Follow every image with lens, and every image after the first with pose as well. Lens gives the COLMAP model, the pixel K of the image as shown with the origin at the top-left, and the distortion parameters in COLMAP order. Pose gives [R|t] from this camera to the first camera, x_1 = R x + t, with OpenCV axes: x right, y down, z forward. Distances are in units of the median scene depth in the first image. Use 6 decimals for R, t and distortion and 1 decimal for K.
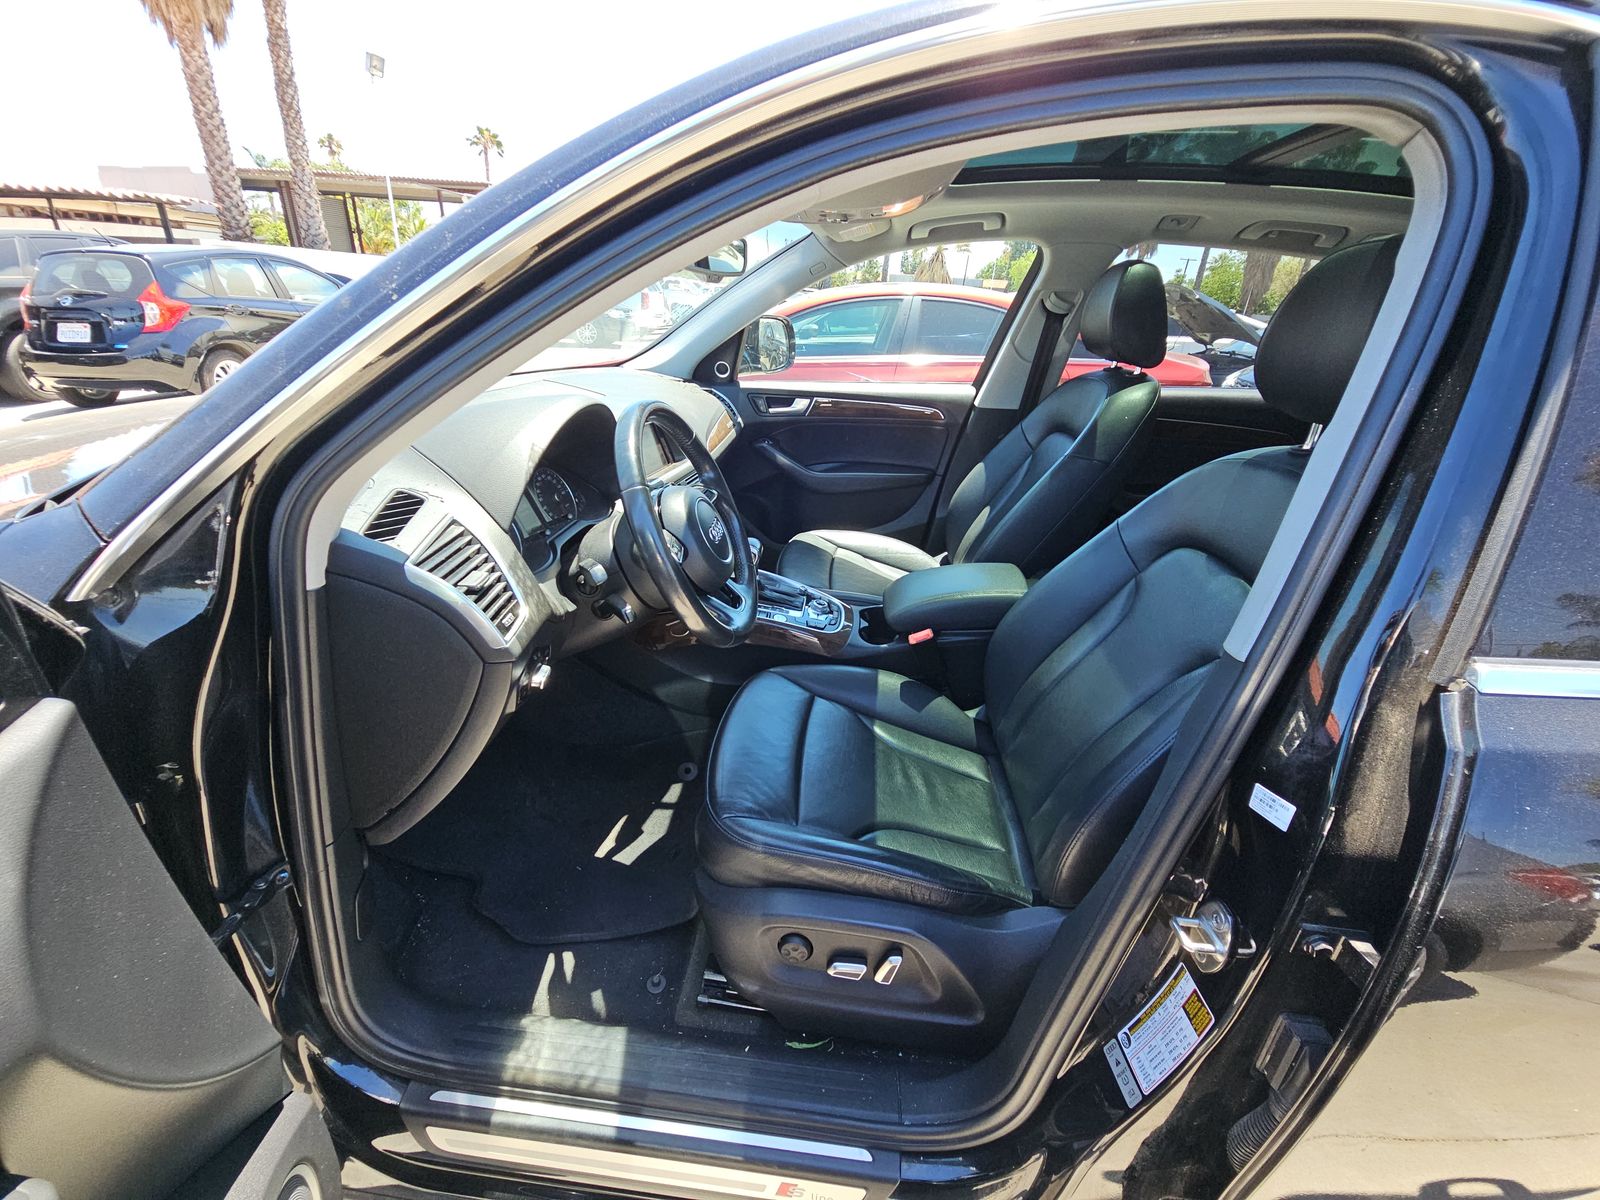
lens RADIAL K [[640.2, 0, 796.9], [0, 640.2, 597.4], [0, 0, 1]] dist [0.002908, -0.002071]
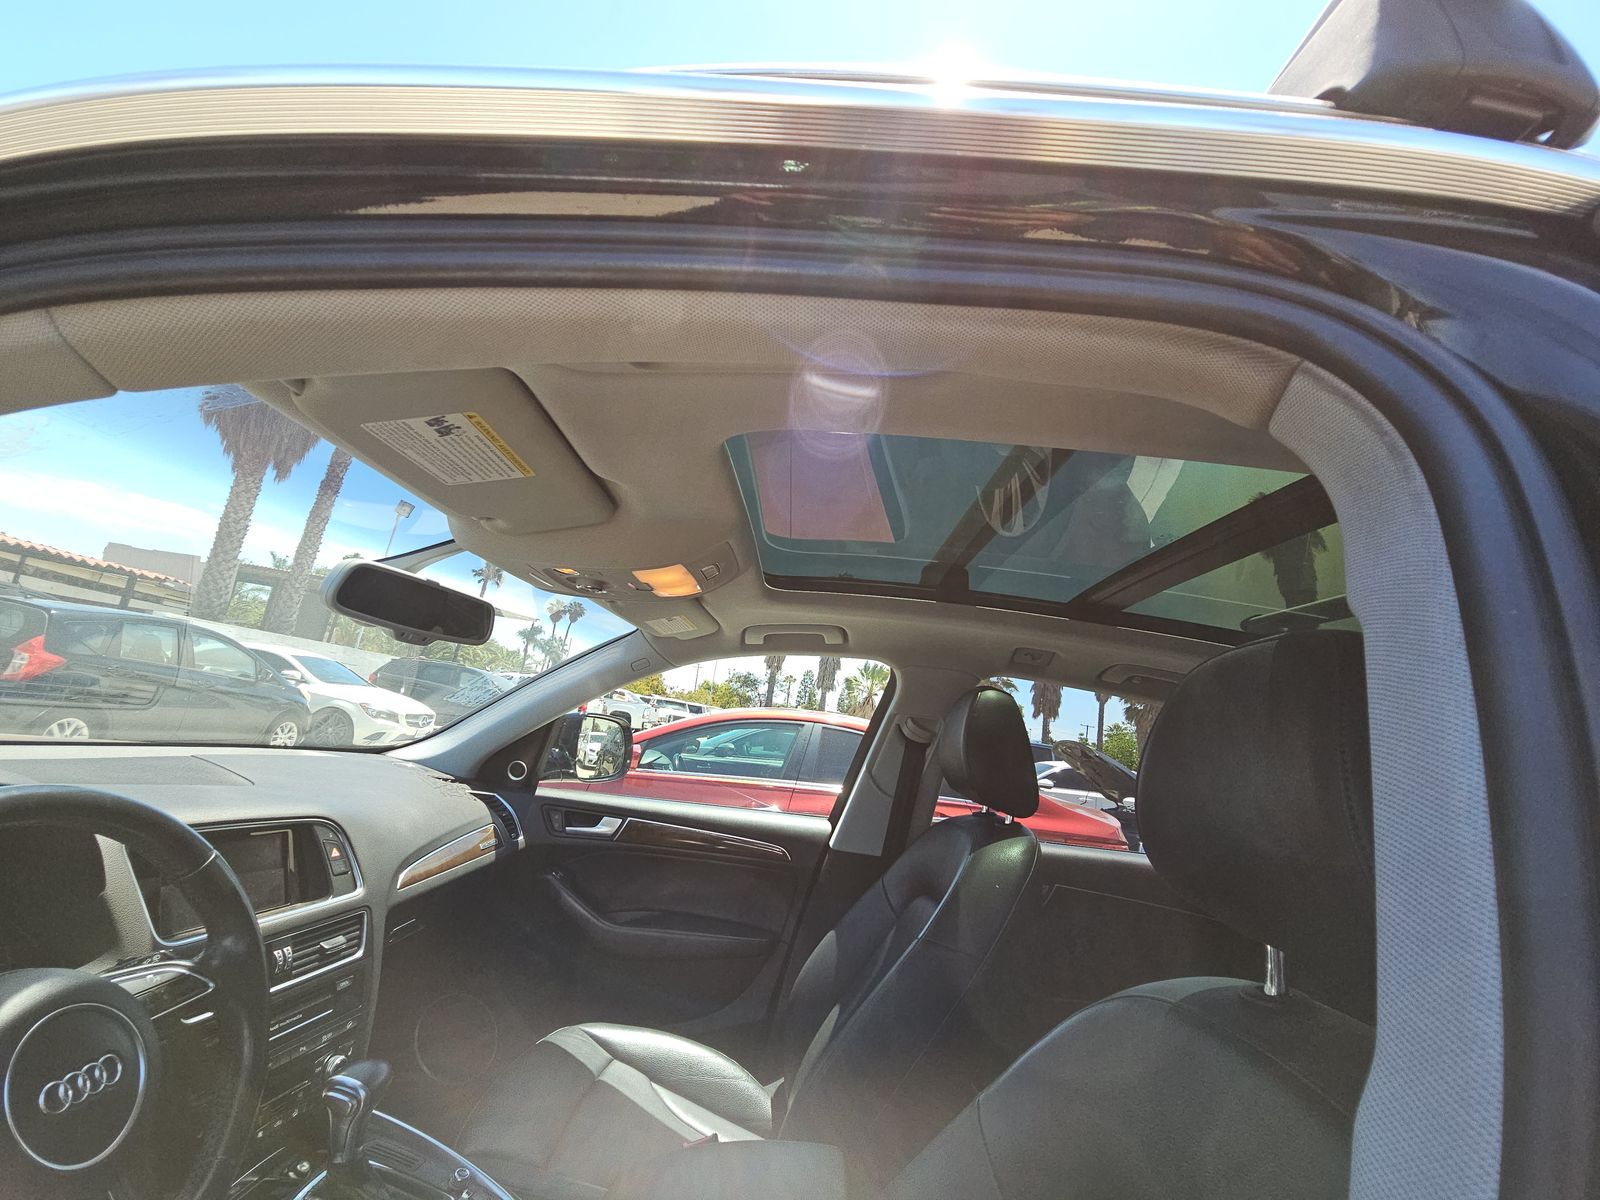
lens RADIAL K [[640.2, 0, 811.5], [0, 640.2, 602.1], [0, 0, 1]] dist [0.002908, -0.002071]
pose [[0.990835, 0.114753, 0.071259, 0.166768], [-0.050394, 0.803484, -0.593190, -0.077771], [-0.125326, 0.584162, 0.801903, 0.213734]]
